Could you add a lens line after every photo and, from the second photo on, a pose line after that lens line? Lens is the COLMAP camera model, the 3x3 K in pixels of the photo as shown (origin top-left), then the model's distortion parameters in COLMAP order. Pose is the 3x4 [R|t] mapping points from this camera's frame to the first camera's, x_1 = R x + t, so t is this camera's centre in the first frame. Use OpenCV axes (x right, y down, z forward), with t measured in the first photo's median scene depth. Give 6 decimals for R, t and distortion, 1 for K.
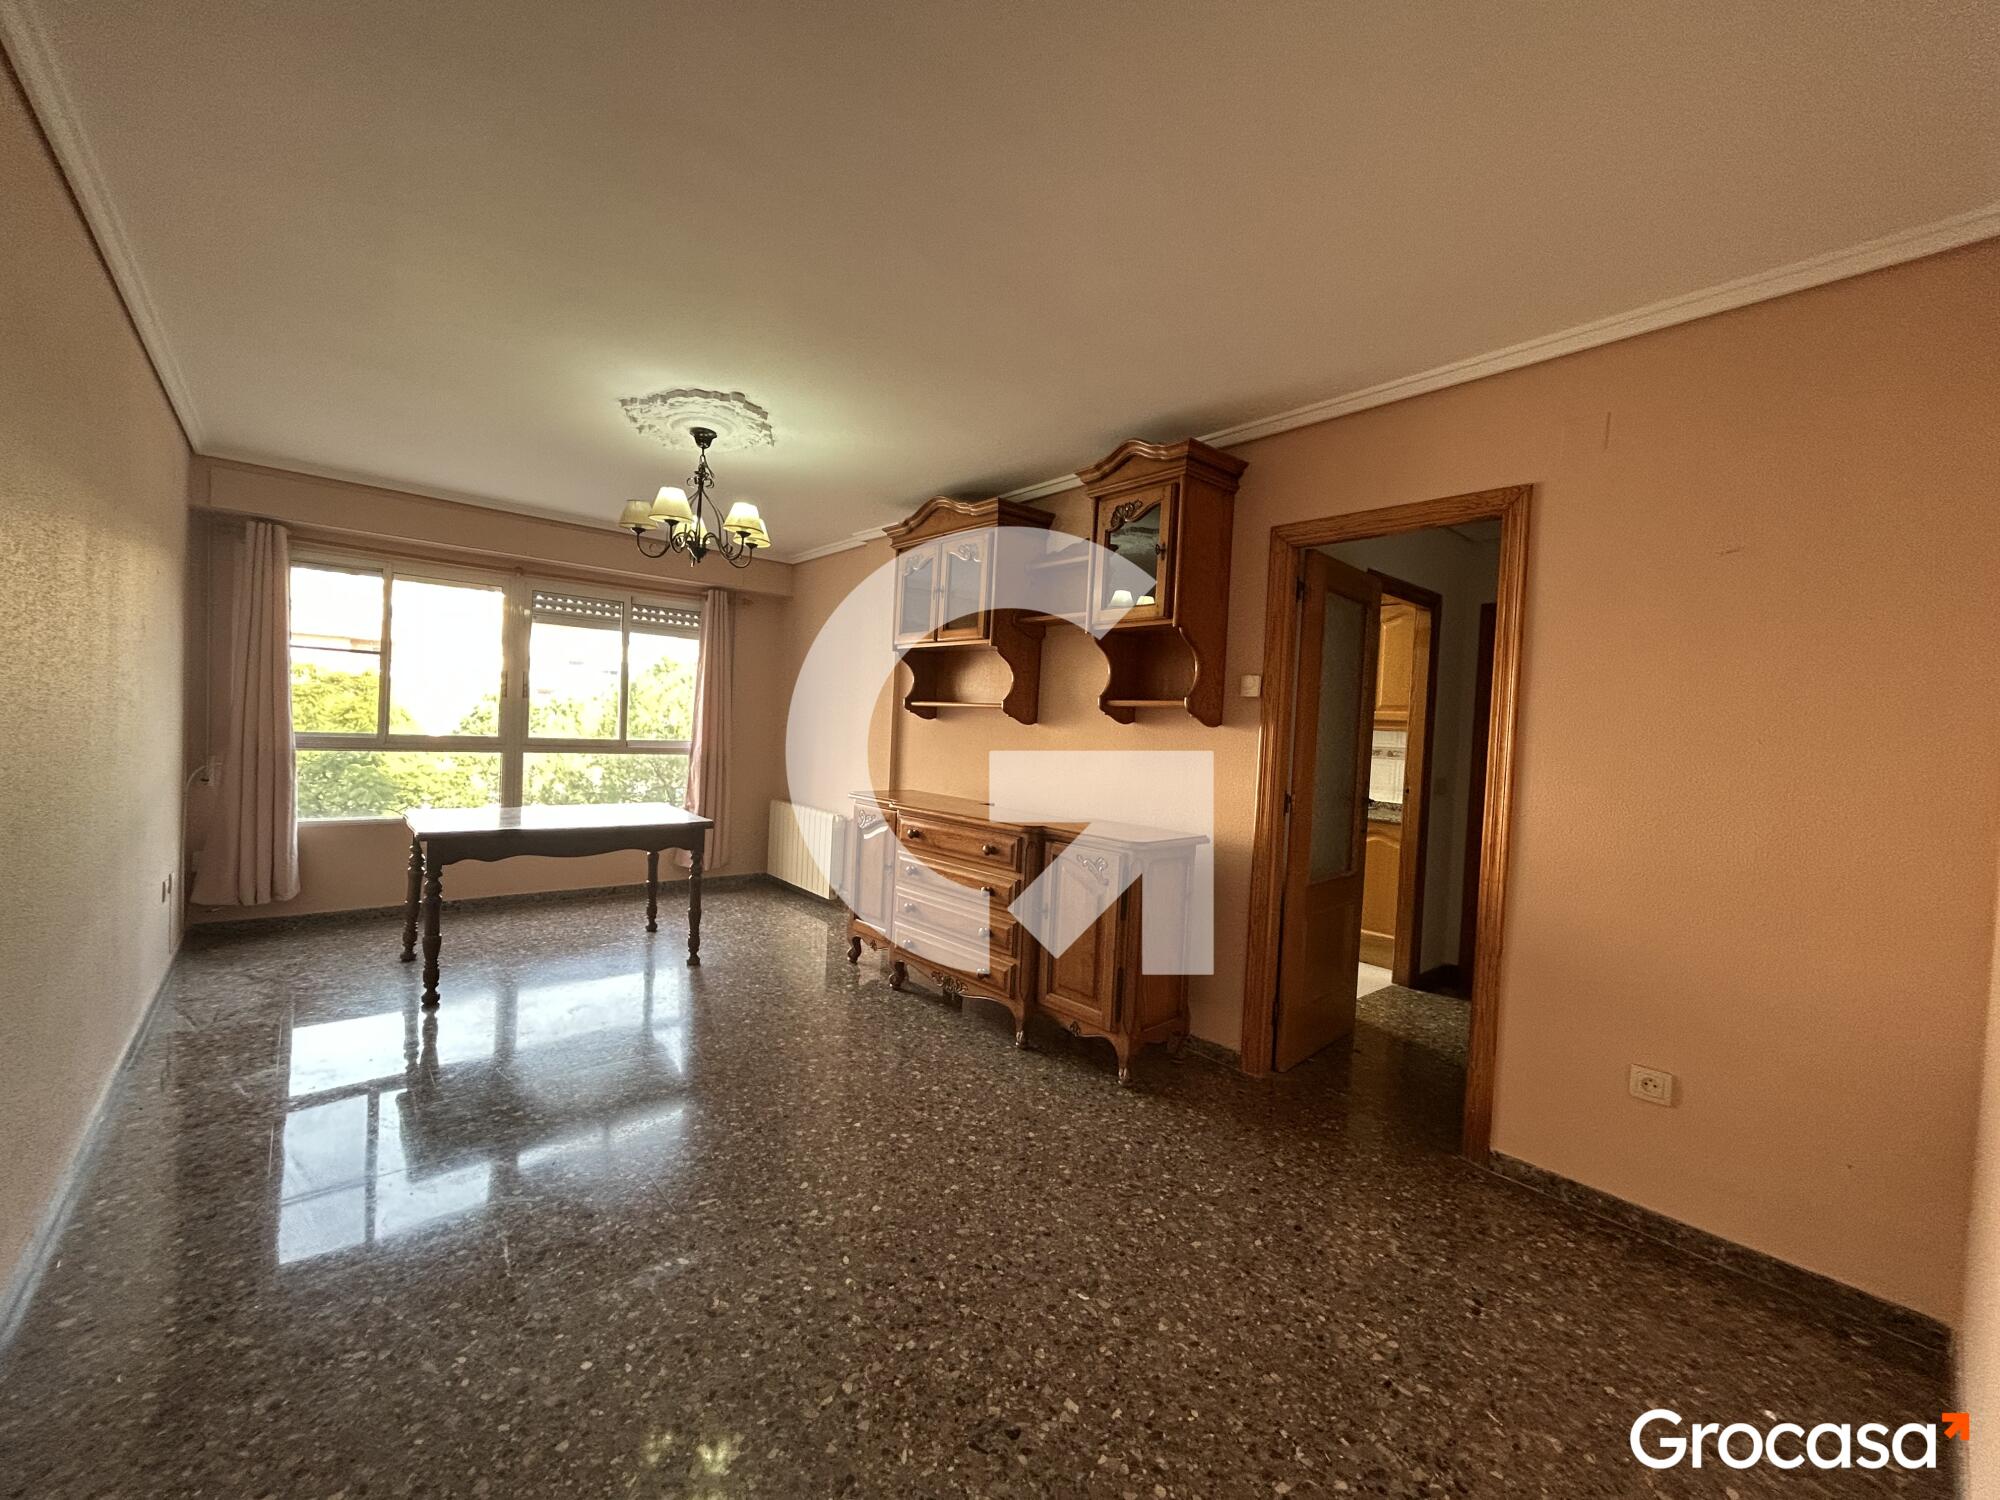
lens RADIAL K [[807.0, 0, 992.3], [0, 807.0, 749.1], [0, 0, 1]] dist [-0.000284, 0.000999]
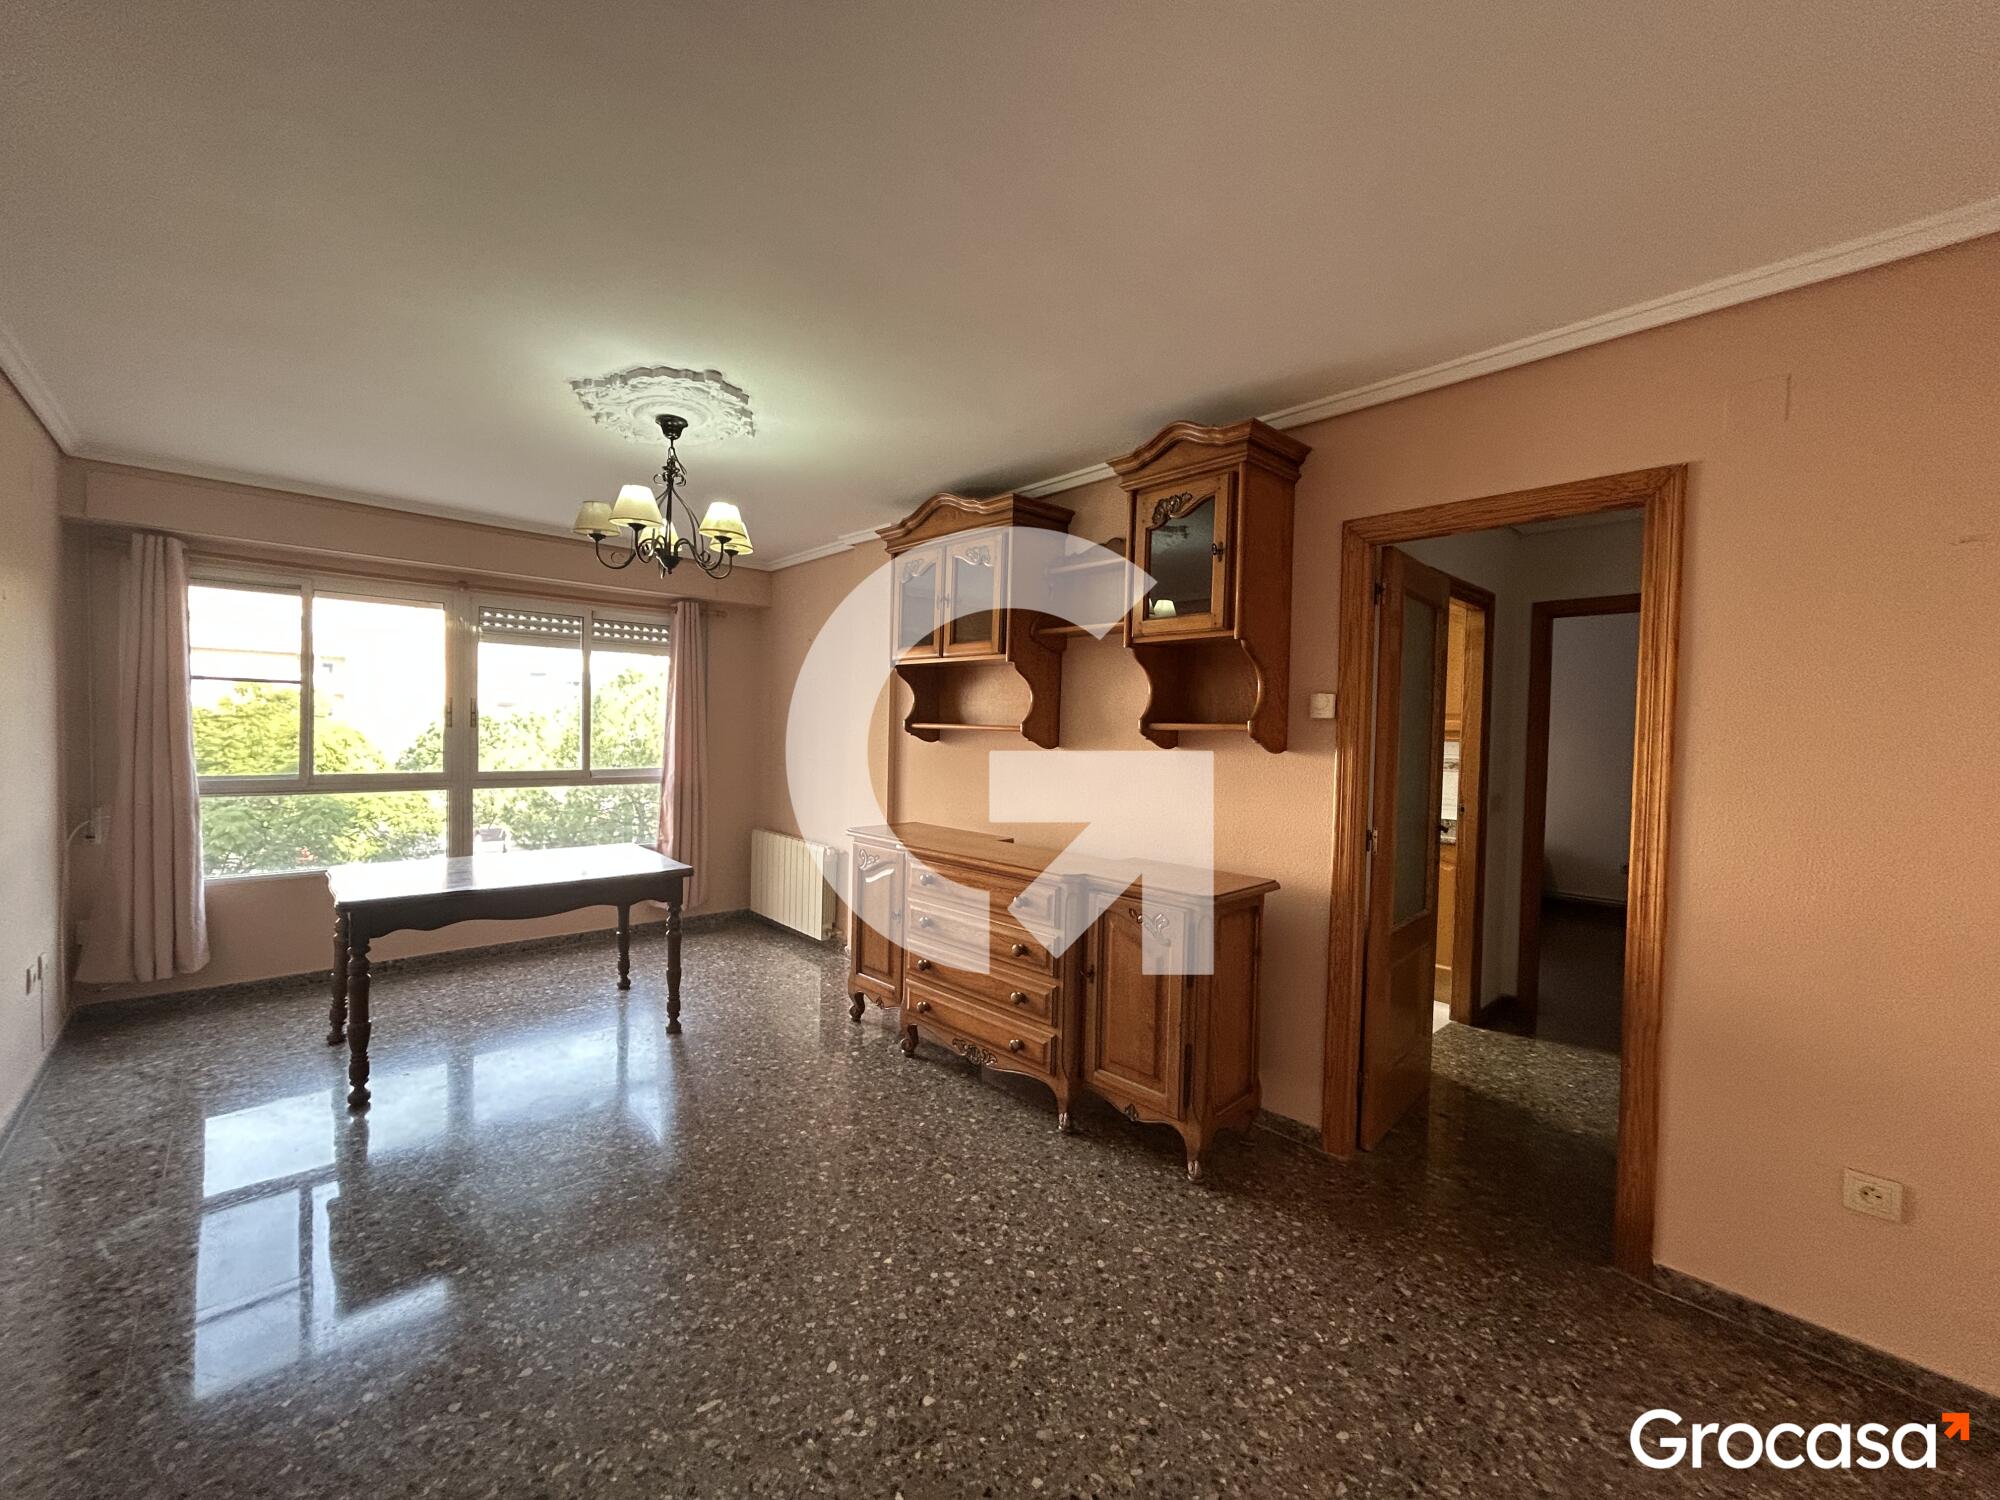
lens RADIAL K [[807.0, 0, 992.3], [0, 807.0, 749.1], [0, 0, 1]] dist [-0.000284, 0.000999]
pose [[0.999057, -0.025418, 0.035213, -0.053841], [0.025450, 0.999676, -0.000455, -0.033859], [-0.035190, 0.001351, 0.999380, 0.125669]]
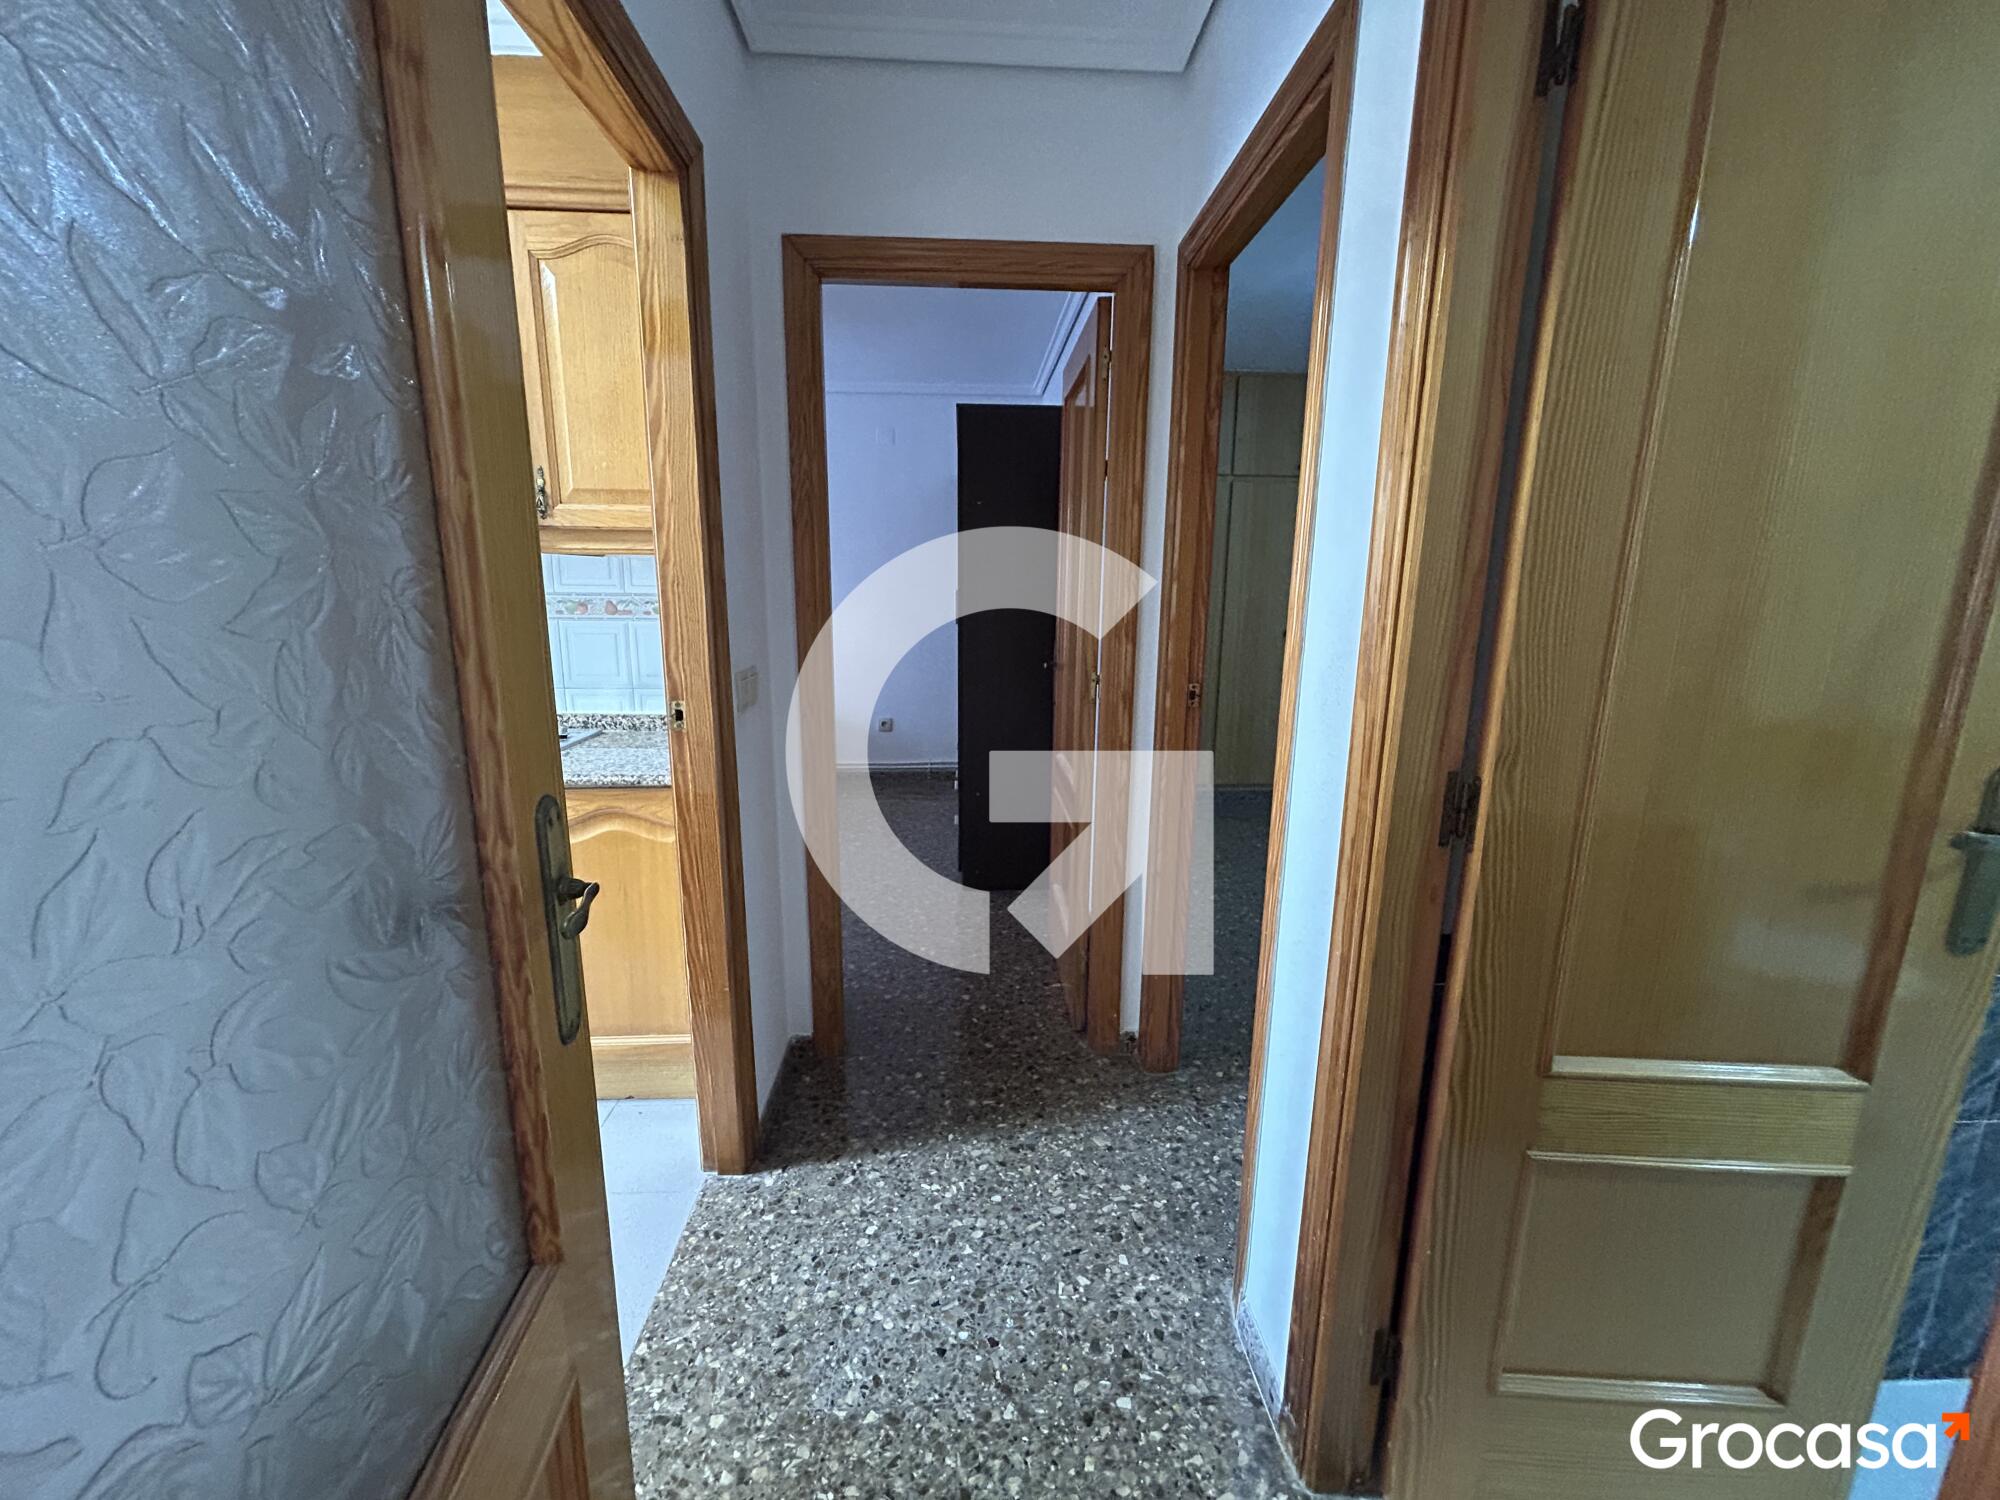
lens RADIAL K [[800.2, 0, 1000.0], [0, 800.2, 750.0], [0, 0, 1]] dist [-0.000314, 0.000216]
pose [[0.610823, -0.197052, 0.766854, 0.373857], [0.040745, 0.975075, 0.218103, -0.008245], [-0.790718, -0.101977, 0.603627, 0.772583]]
